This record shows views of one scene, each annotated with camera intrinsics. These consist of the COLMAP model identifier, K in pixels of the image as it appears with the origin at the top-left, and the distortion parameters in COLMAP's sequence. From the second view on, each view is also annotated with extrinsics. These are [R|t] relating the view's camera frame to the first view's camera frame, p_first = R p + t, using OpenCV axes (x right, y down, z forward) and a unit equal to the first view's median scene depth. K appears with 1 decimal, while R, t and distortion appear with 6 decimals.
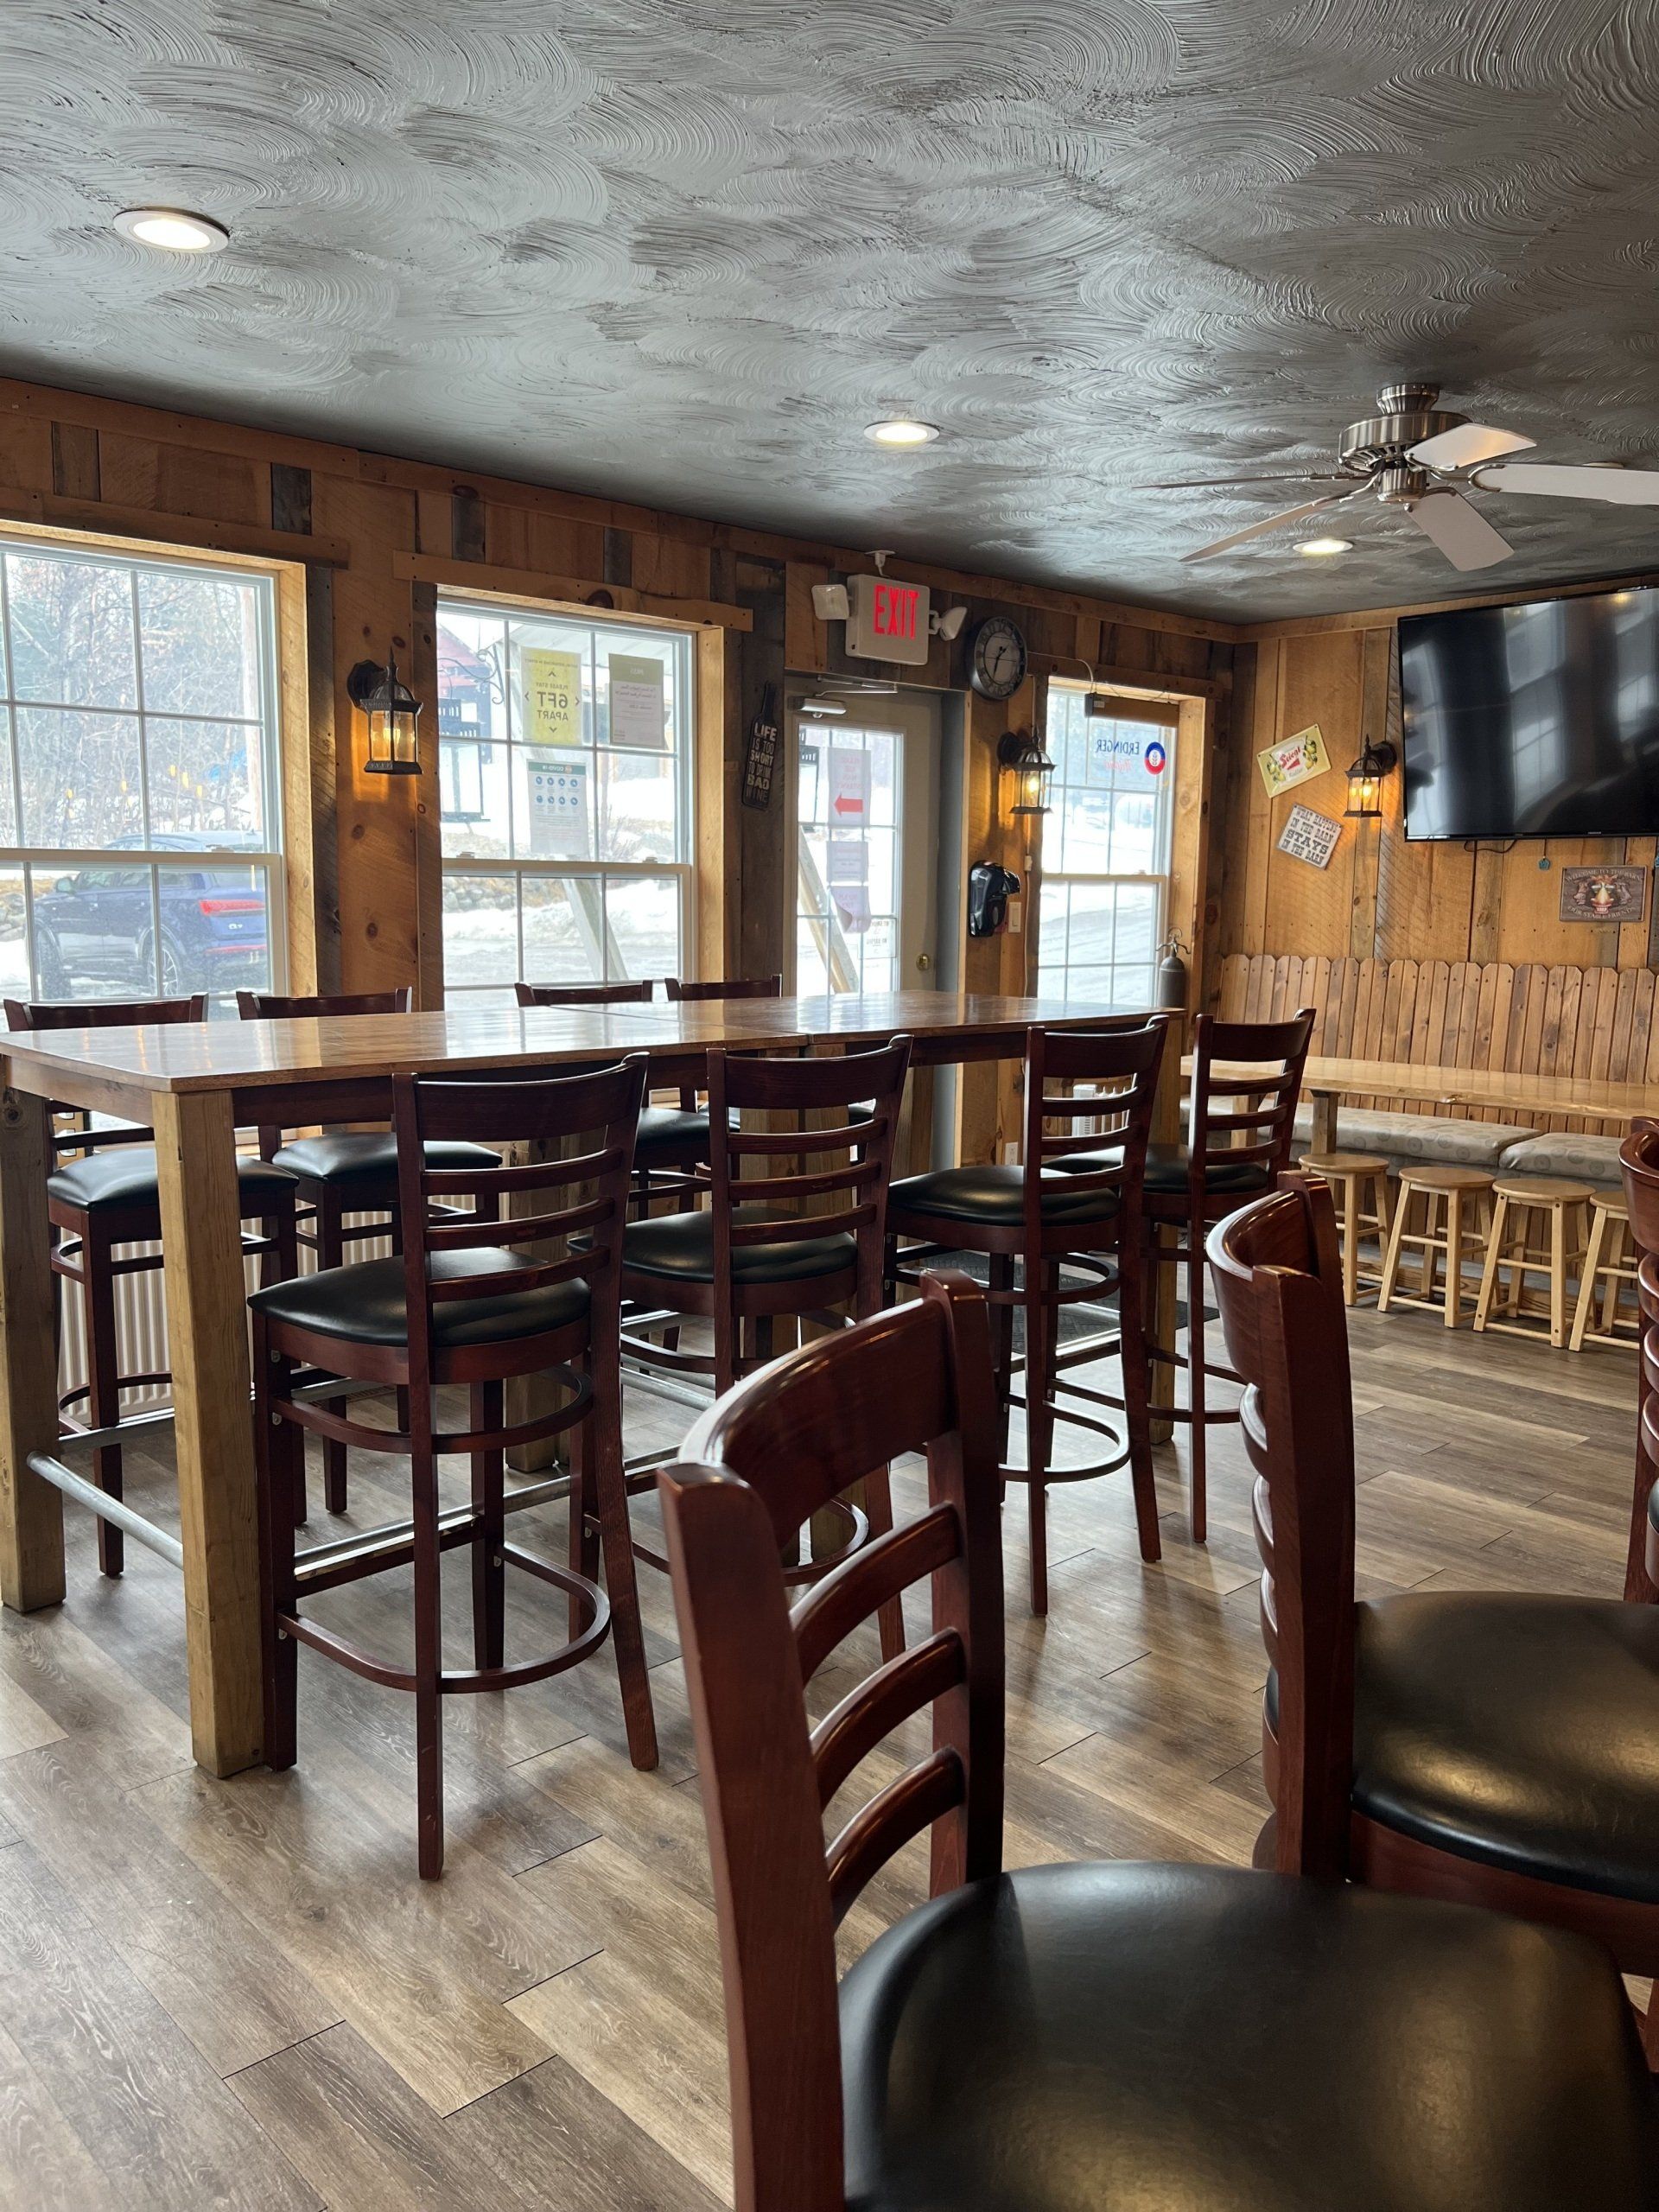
lens RADIAL K [[1663.5, 0, 832.0], [0, 1663.5, 1113.3], [0, 0, 1]] dist [0.049072, -0.056531]
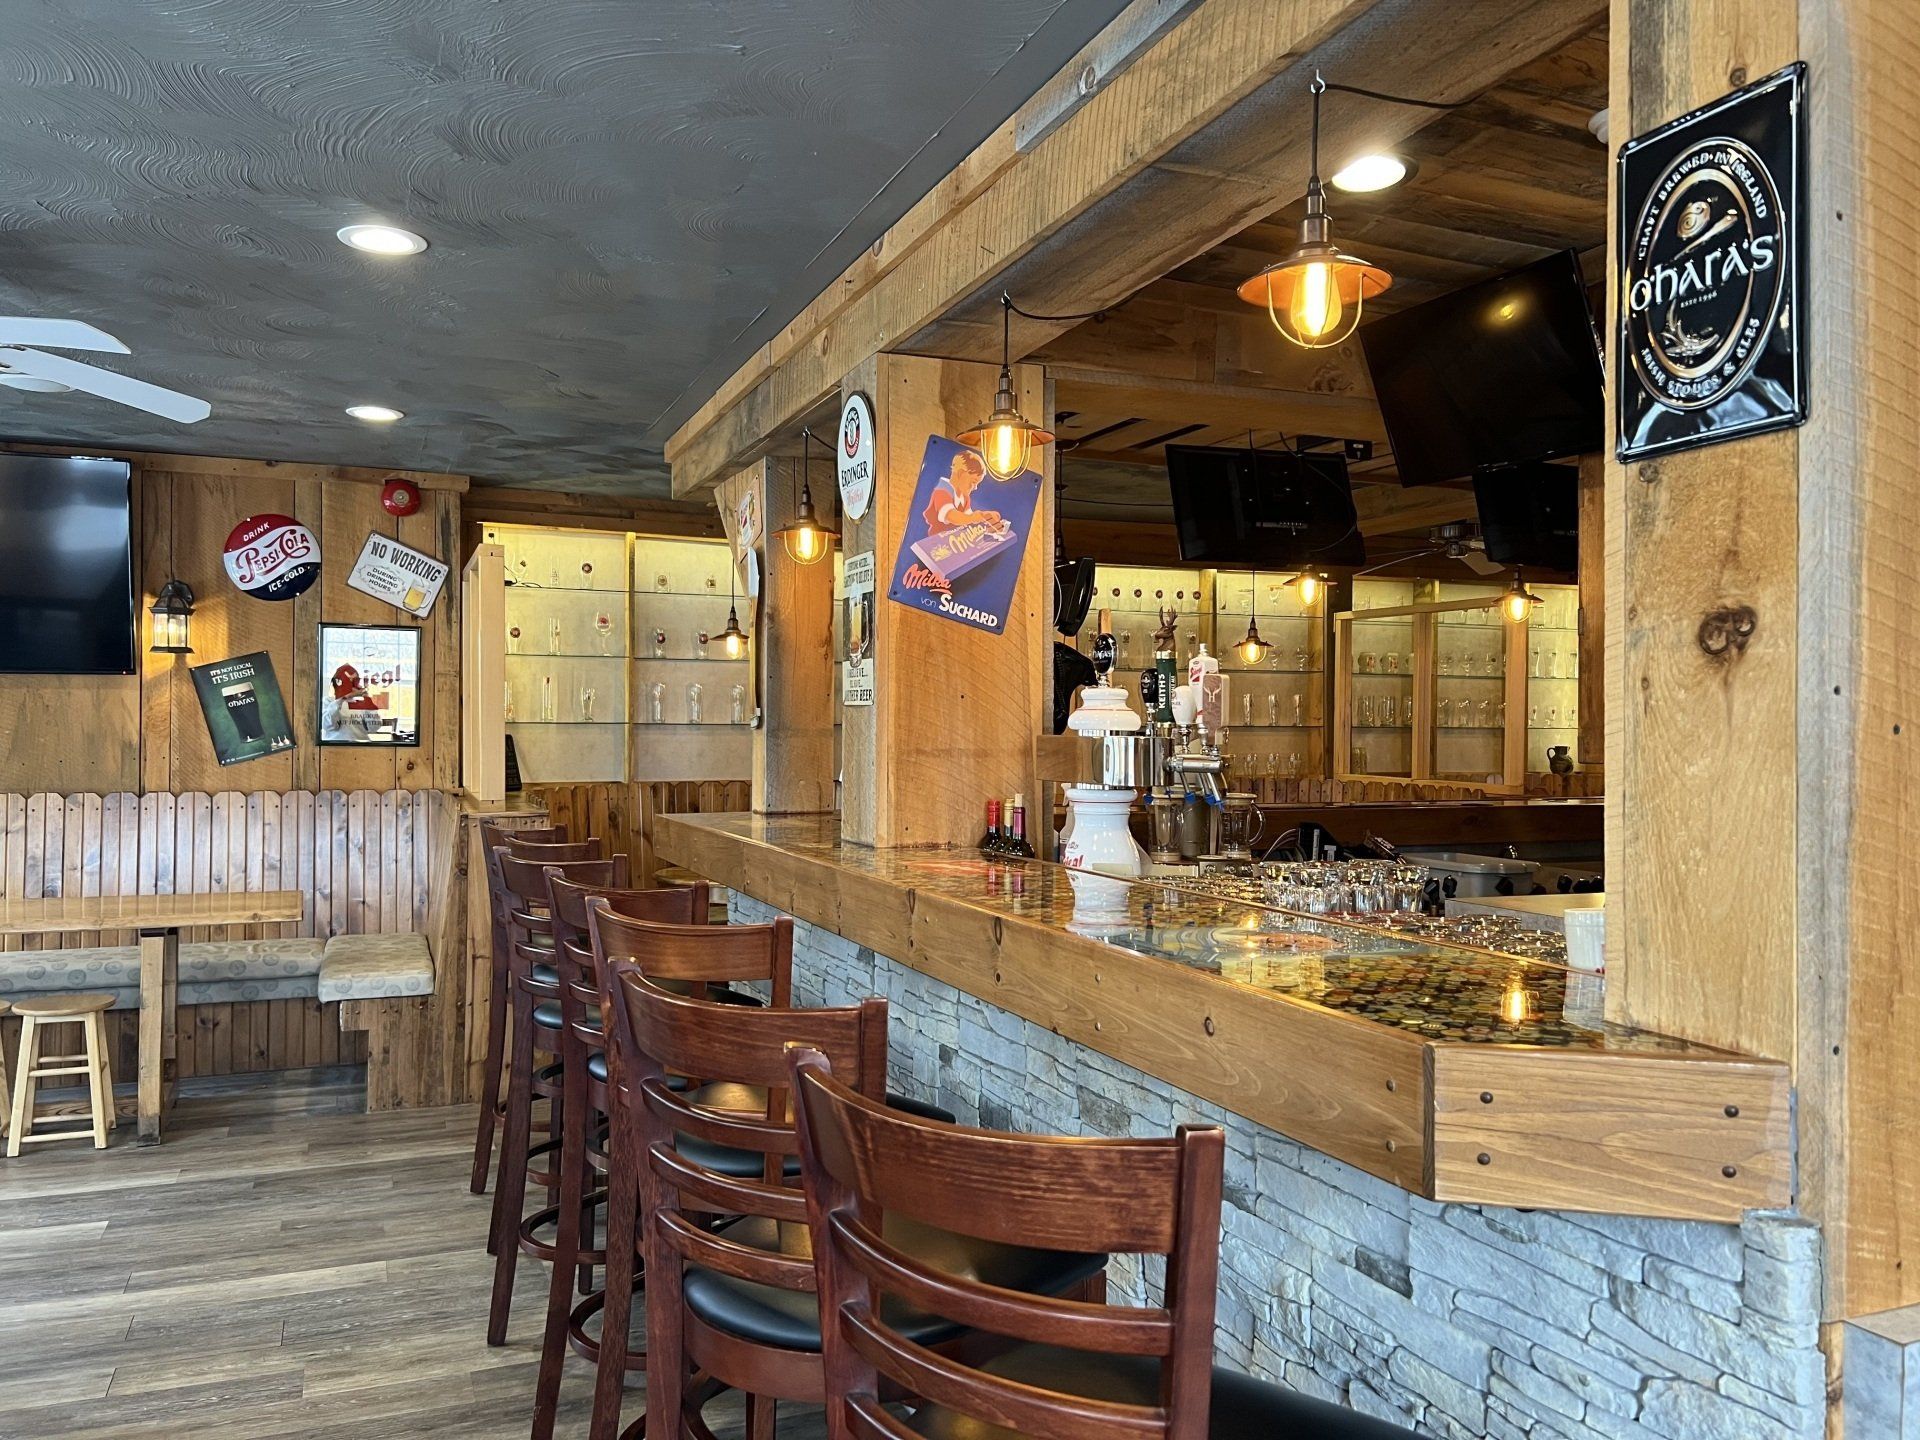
lens RADIAL K [[1443.9, 0, 962.0], [0, 1443.9, 728.0], [0, 0, 1]] dist [0.049072, -0.056531]
pose [[0.352158, -0.006959, 0.935915, -0.182309], [0.119493, 0.992123, -0.037585, -0.018175], [-0.928281, 0.125071, 0.350216, 0.078379]]
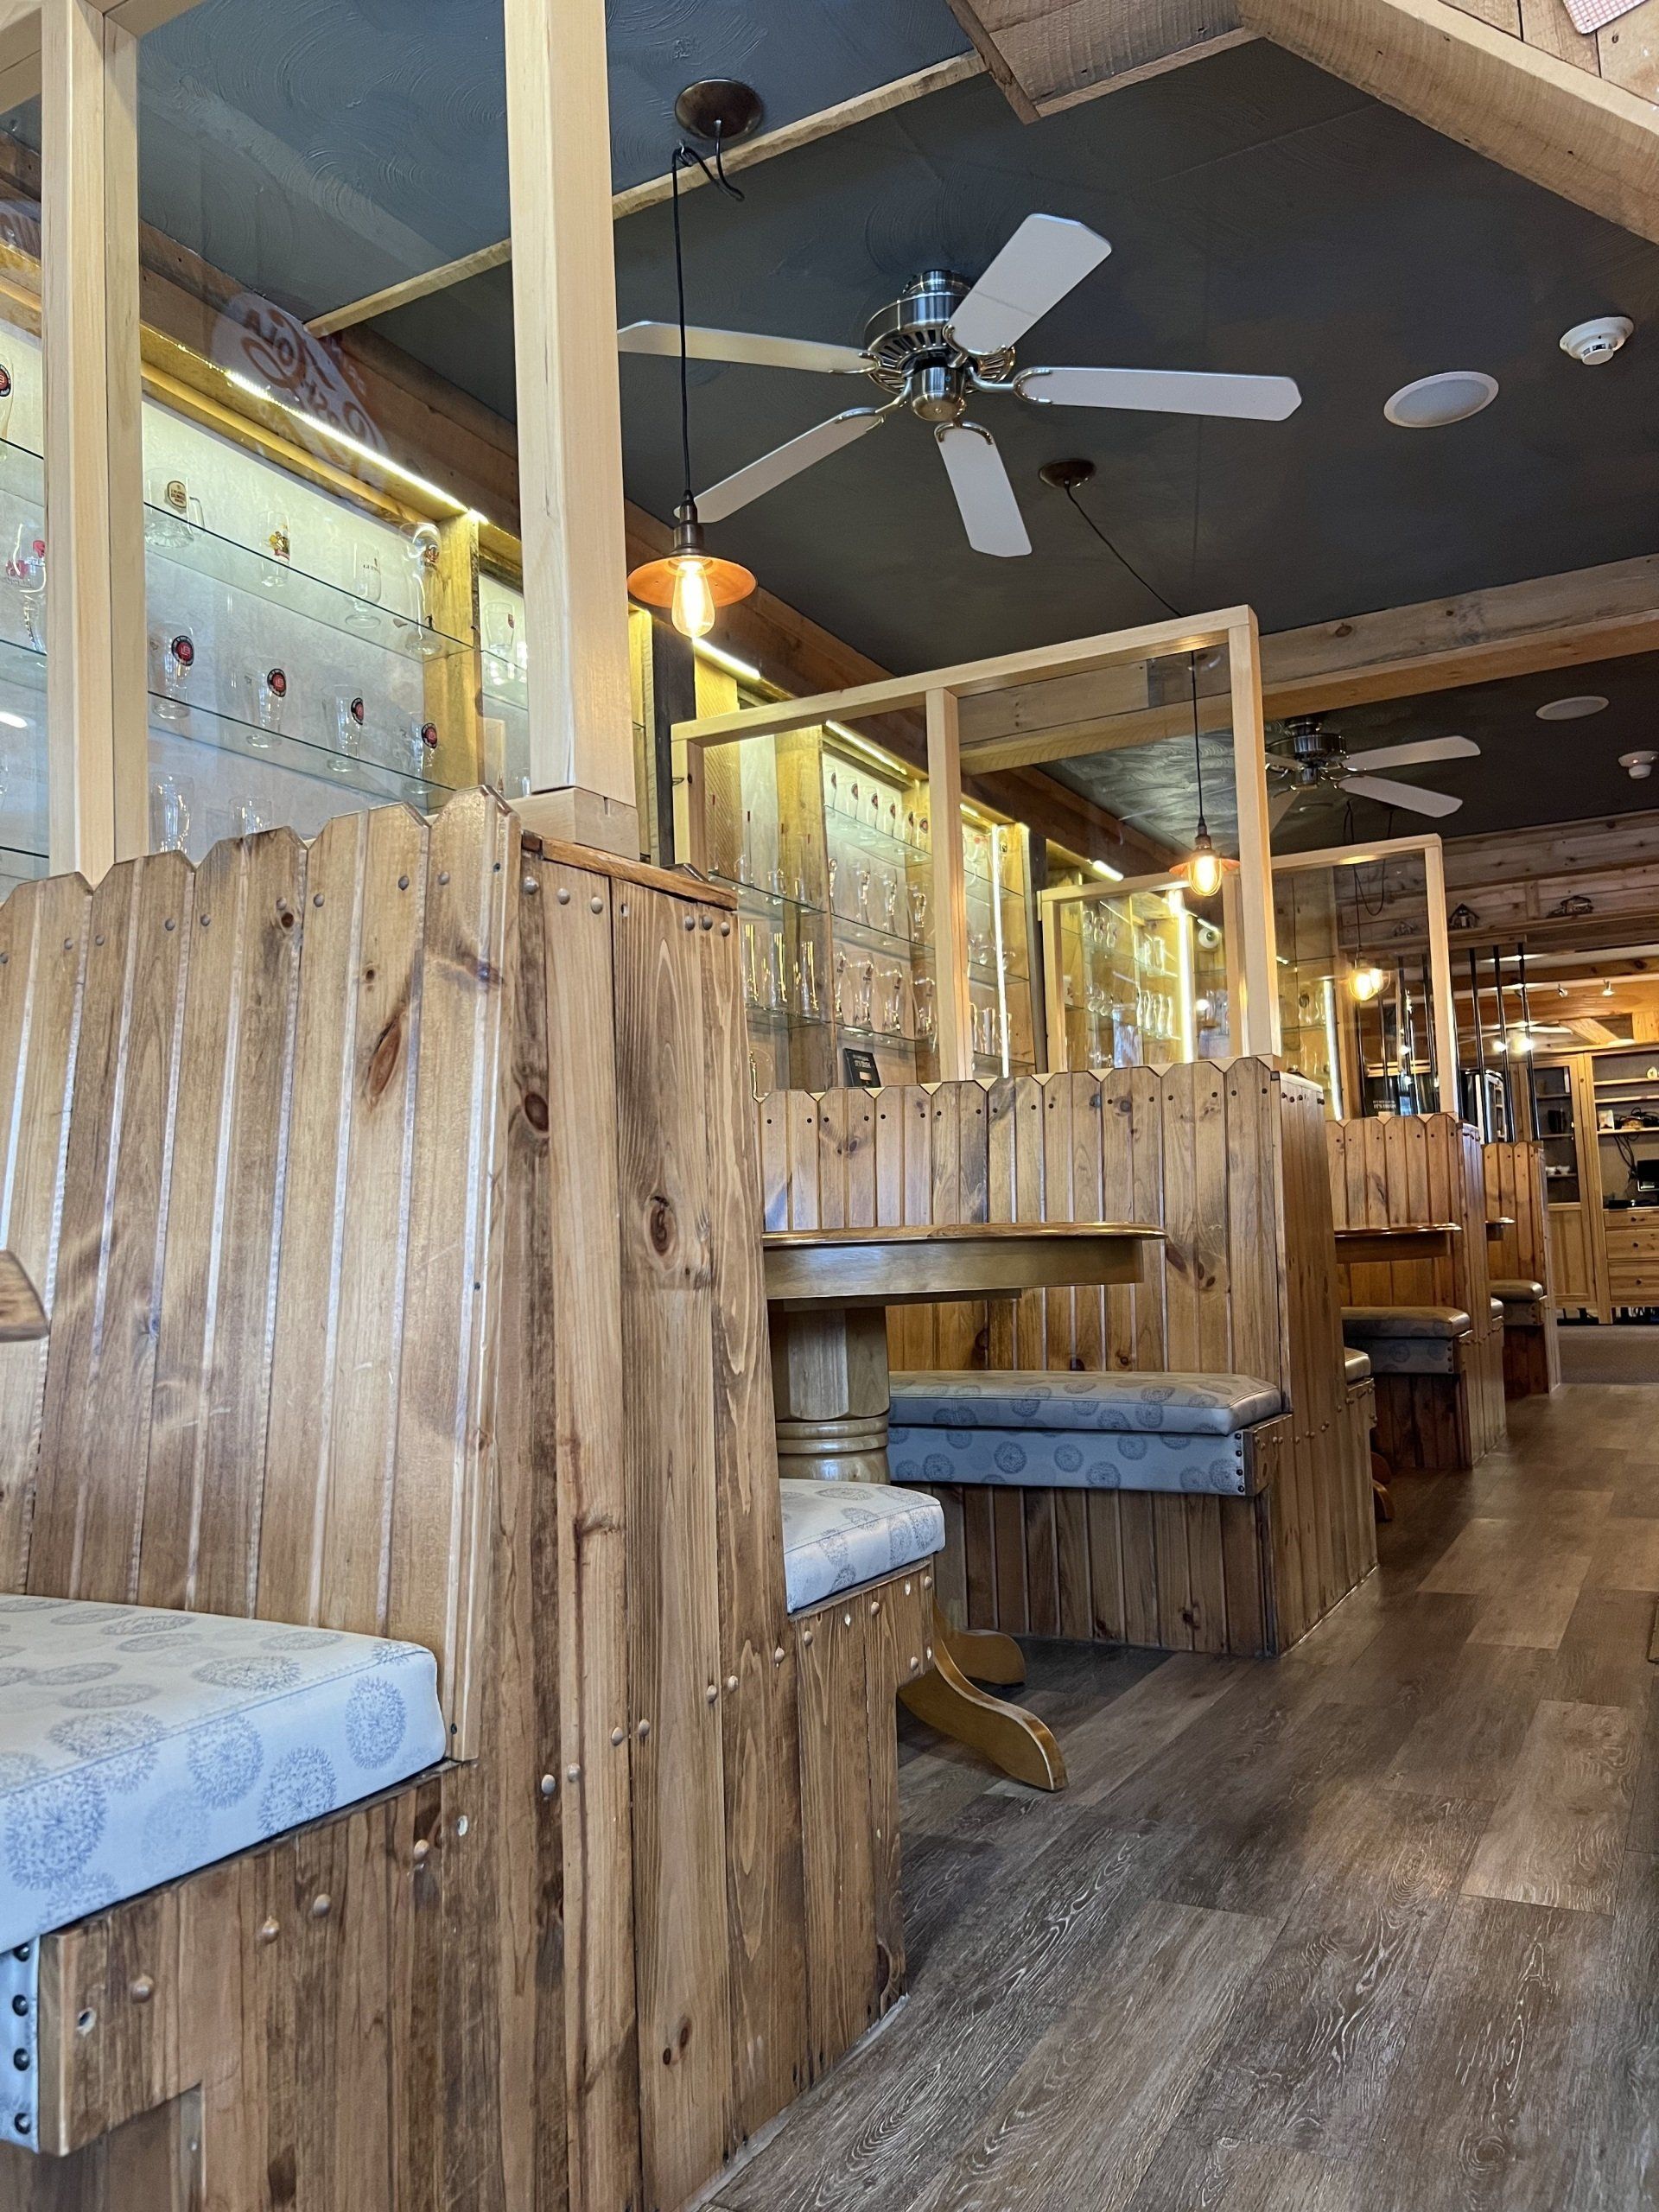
lens RADIAL K [[1663.5, 0, 832.0], [0, 1663.5, 1113.3], [0, 0, 1]] dist [0.049072, -0.056531]
pose [[-0.321830, 0.081383, 0.943293, 0.358360], [0.161300, 0.986447, -0.030074, 0.013112], [-0.932956, 0.142475, -0.330595, 0.750139]]
